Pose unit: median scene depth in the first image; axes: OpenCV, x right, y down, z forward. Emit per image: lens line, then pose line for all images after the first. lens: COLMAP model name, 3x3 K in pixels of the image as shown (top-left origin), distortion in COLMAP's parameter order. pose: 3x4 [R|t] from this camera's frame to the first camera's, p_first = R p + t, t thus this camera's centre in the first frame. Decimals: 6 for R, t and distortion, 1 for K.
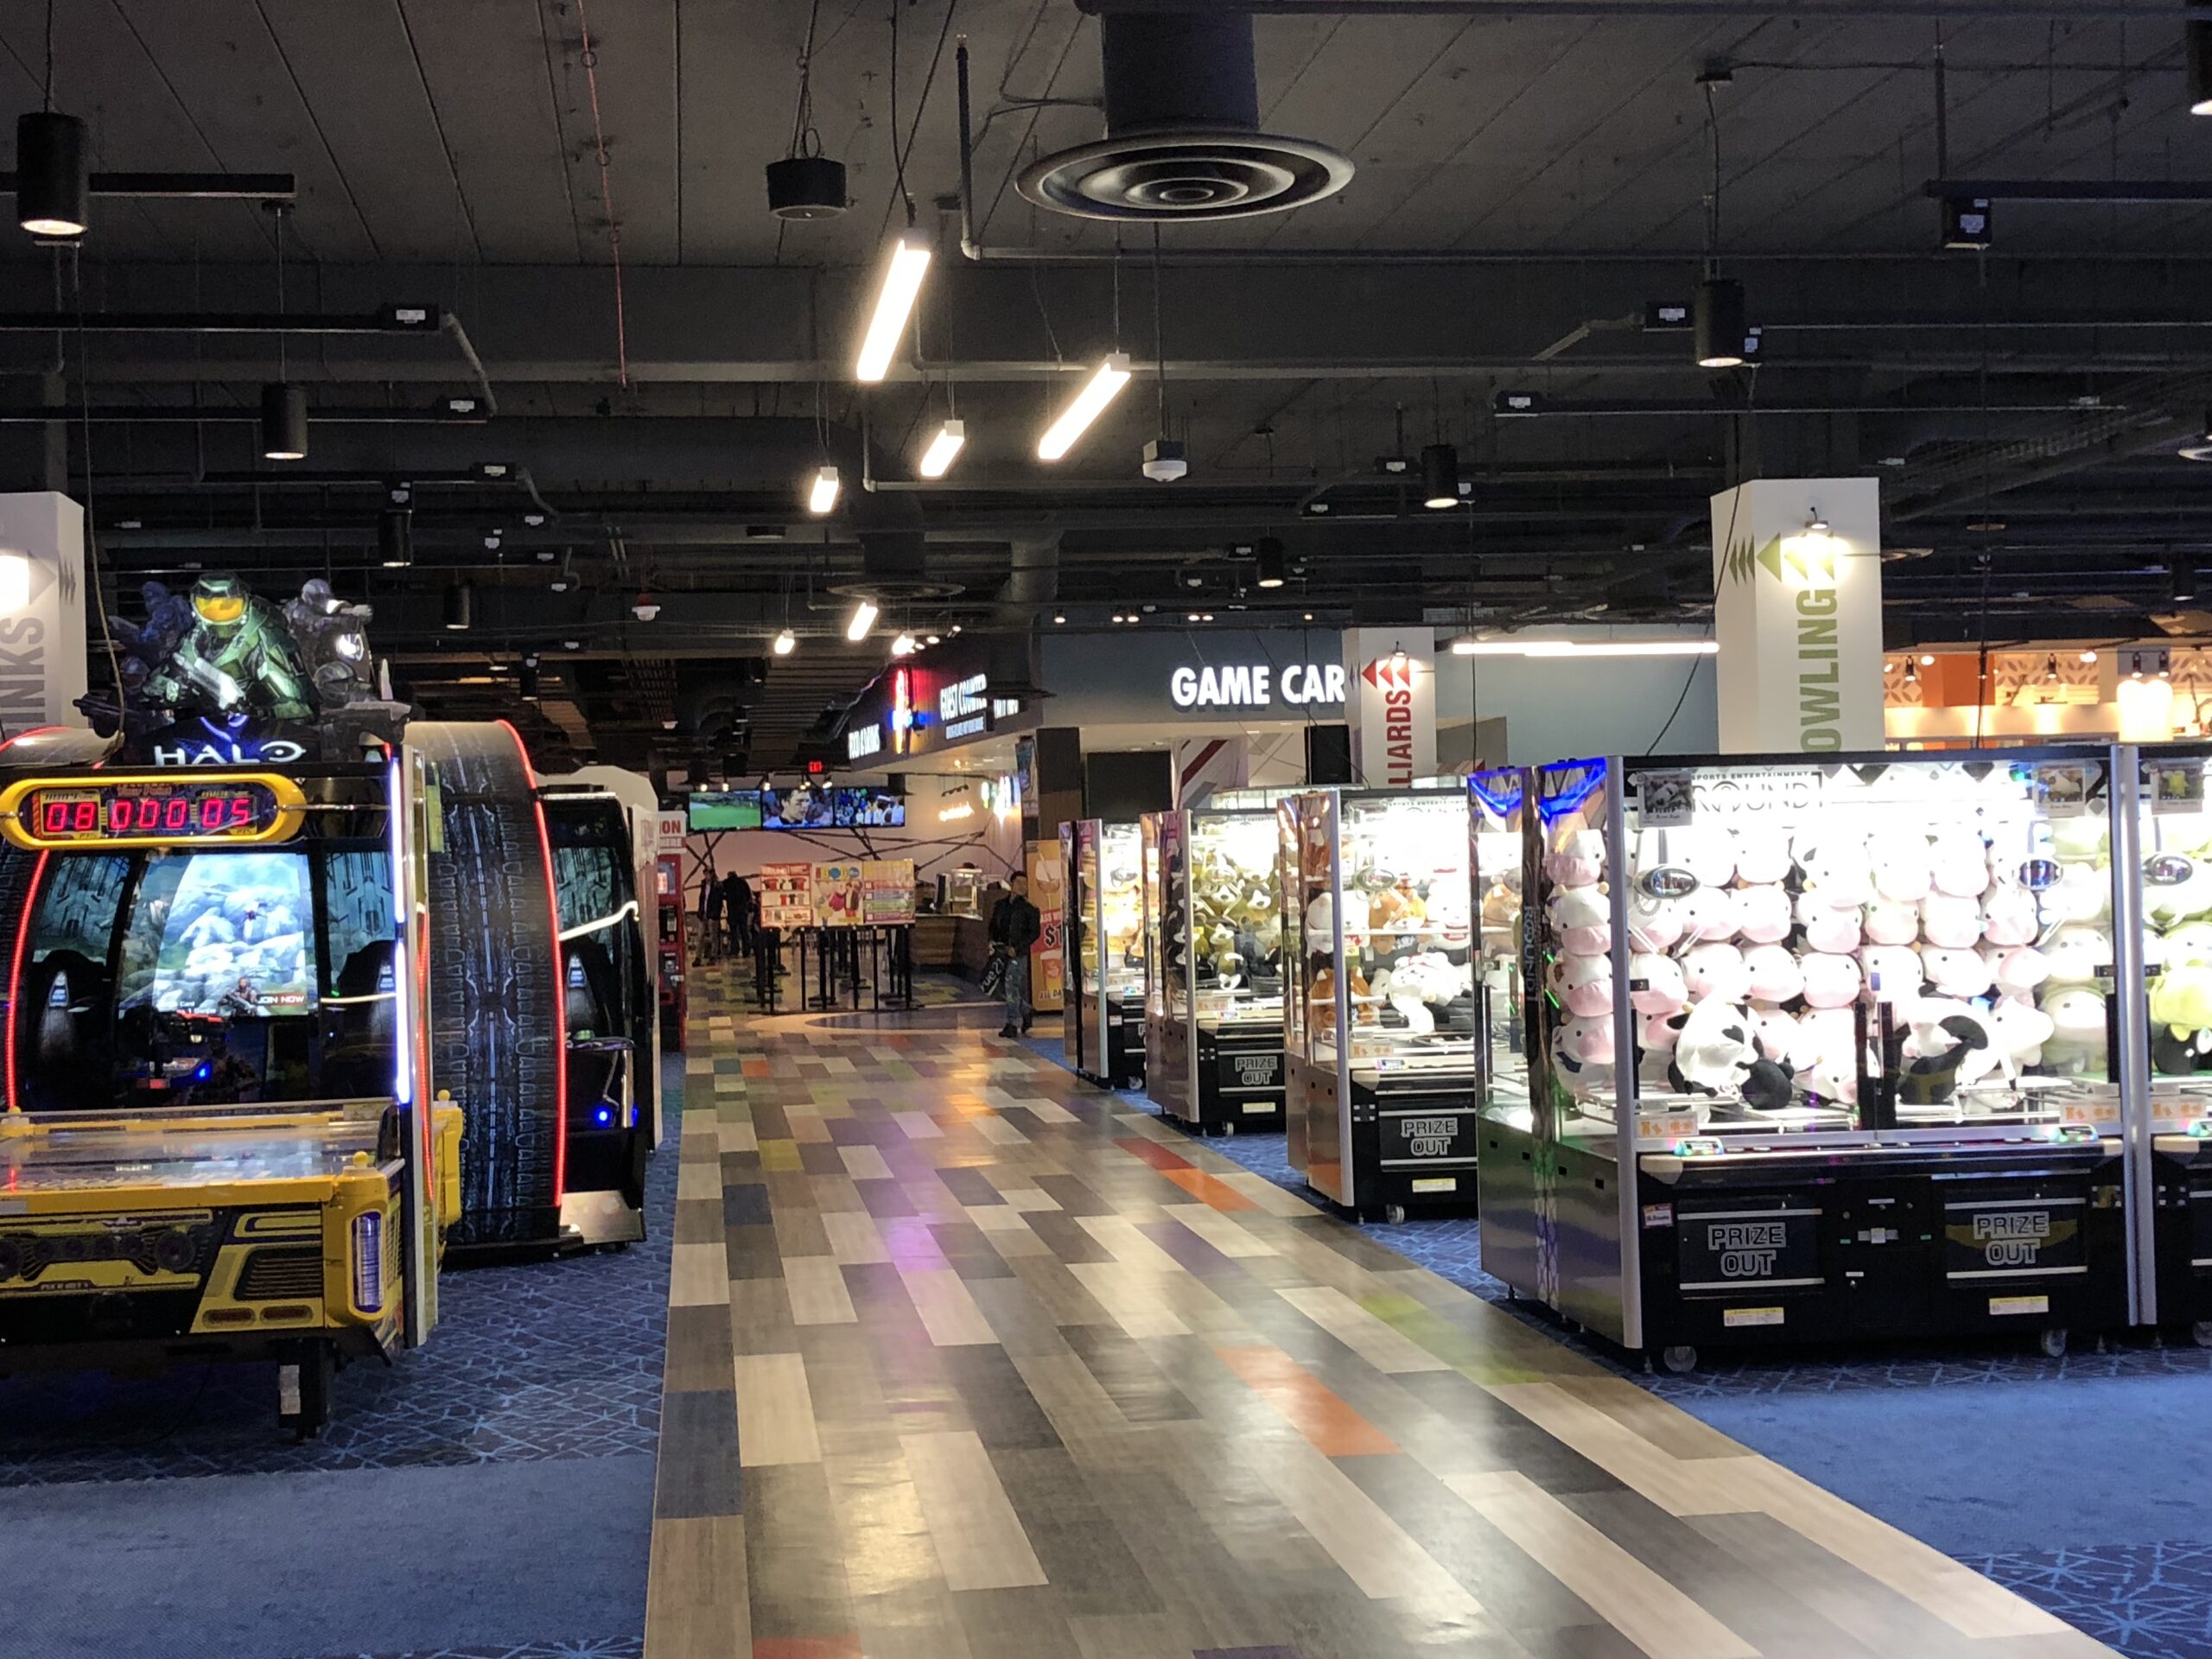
lens RADIAL K [[2863.3, 0, 1101.2], [0, 2863.3, 833.7], [0, 0, 1]] dist [0.207034, -0.770279]
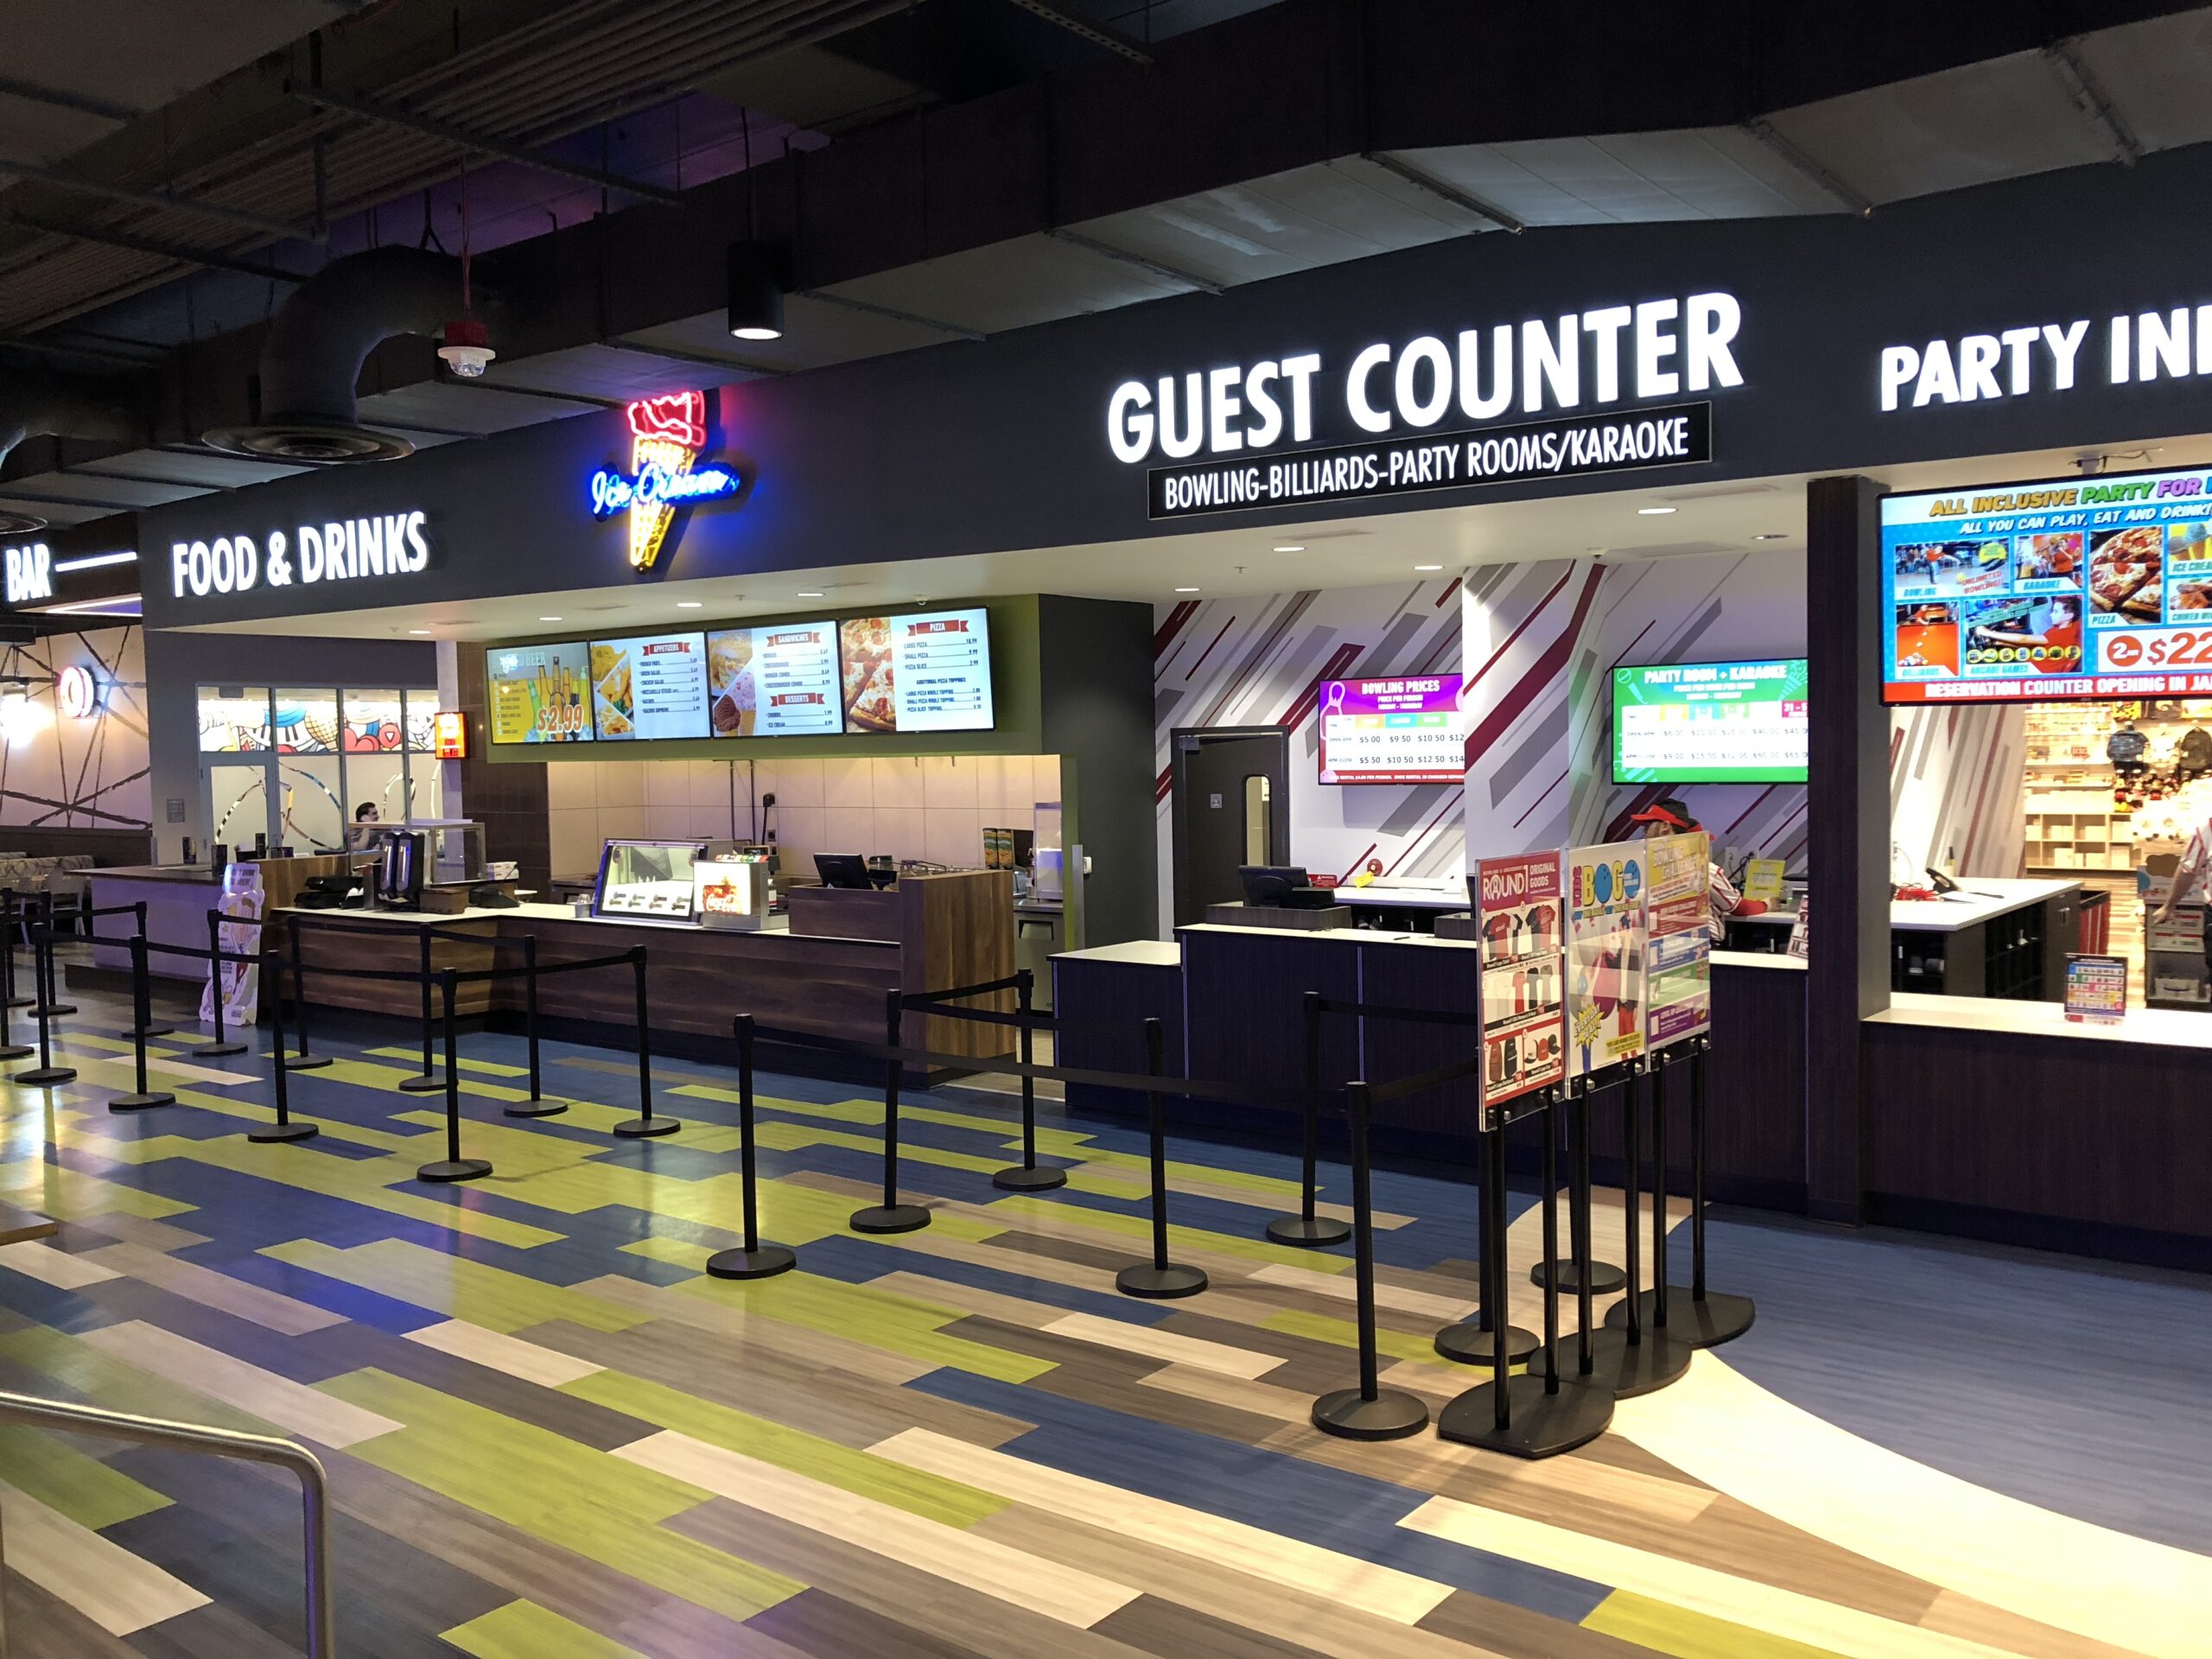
lens RADIAL K [[1830.1, 0, 1111.7], [0, 1830.1, 828.0], [0, 0, 1]] dist [0.030455, -0.020430]
pose [[0.723949, -0.017560, 0.689630, -0.508091], [-0.006108, 0.999474, 0.031861, 0.005273], [-0.689827, -0.027278, 0.723460, 1.812356]]
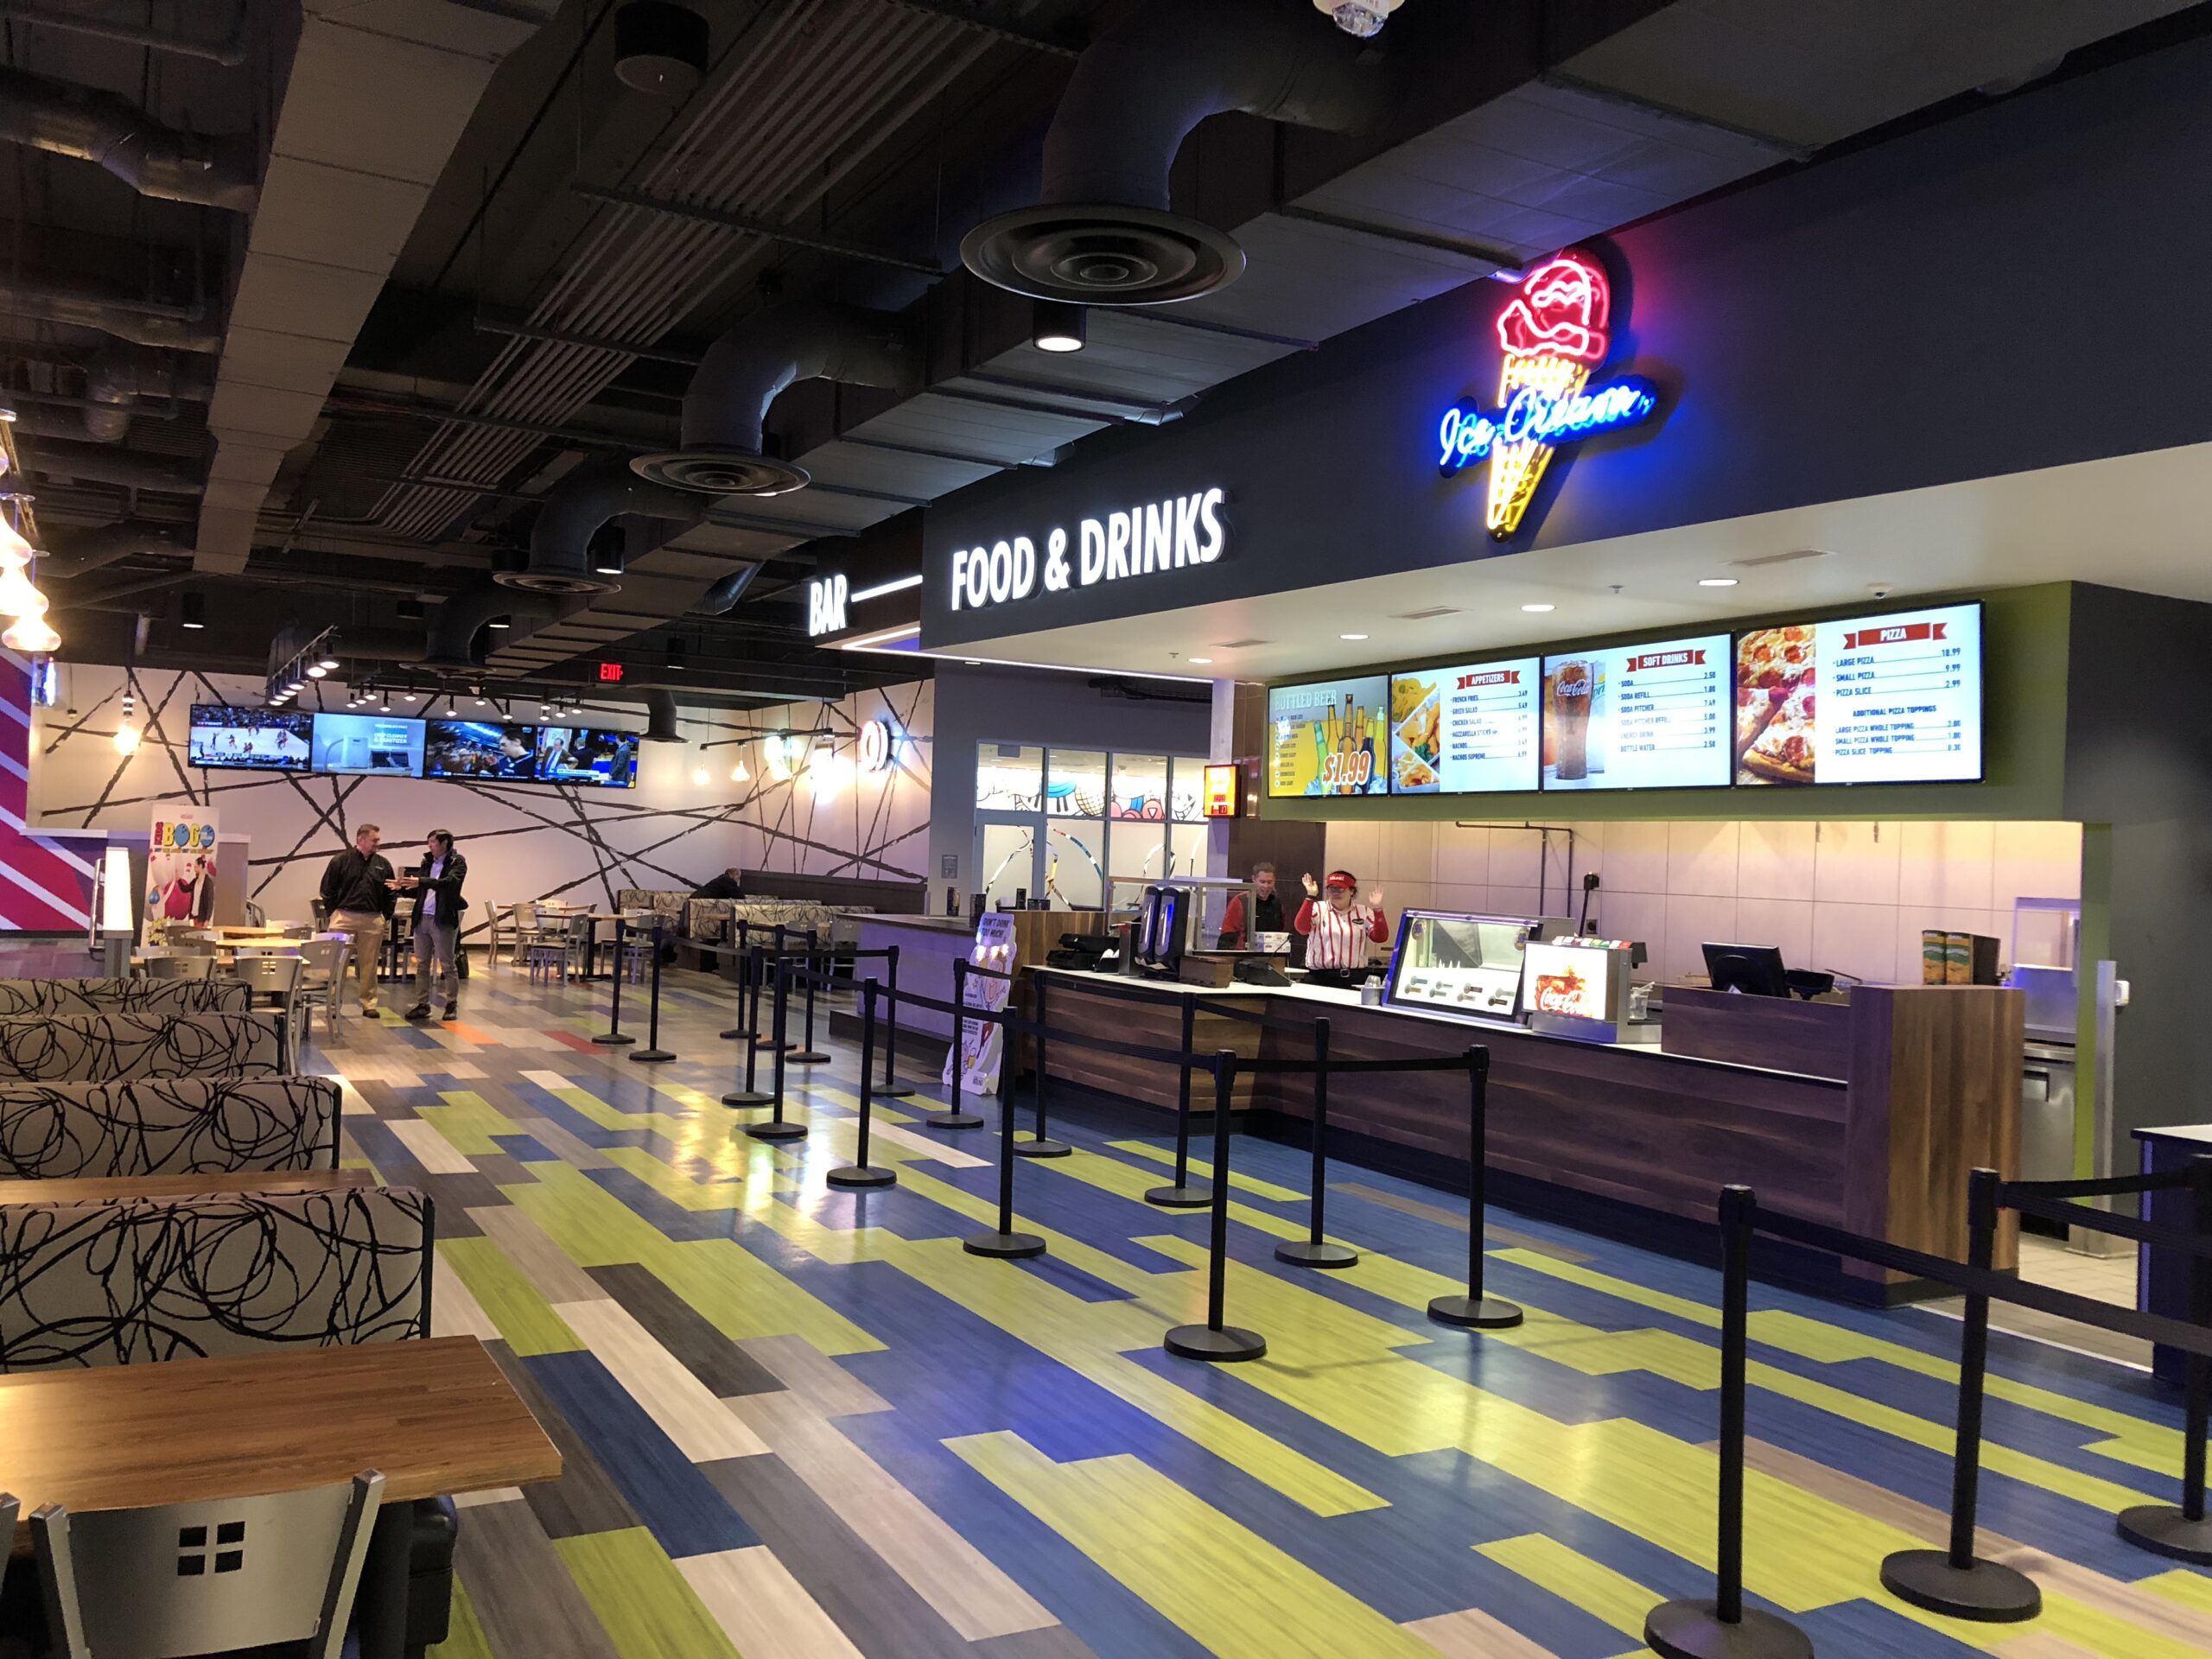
lens RADIAL K [[1806.4, 0, 1078.4], [0, 1806.4, 852.4], [0, 0, 1]] dist [0.024336, 0.001058]
pose [[0.937327, 0.062128, 0.342868, -0.436343], [-0.065273, 0.997865, -0.002373, 0.026707], [-0.342284, -0.020156, 0.939380, 1.998082]]
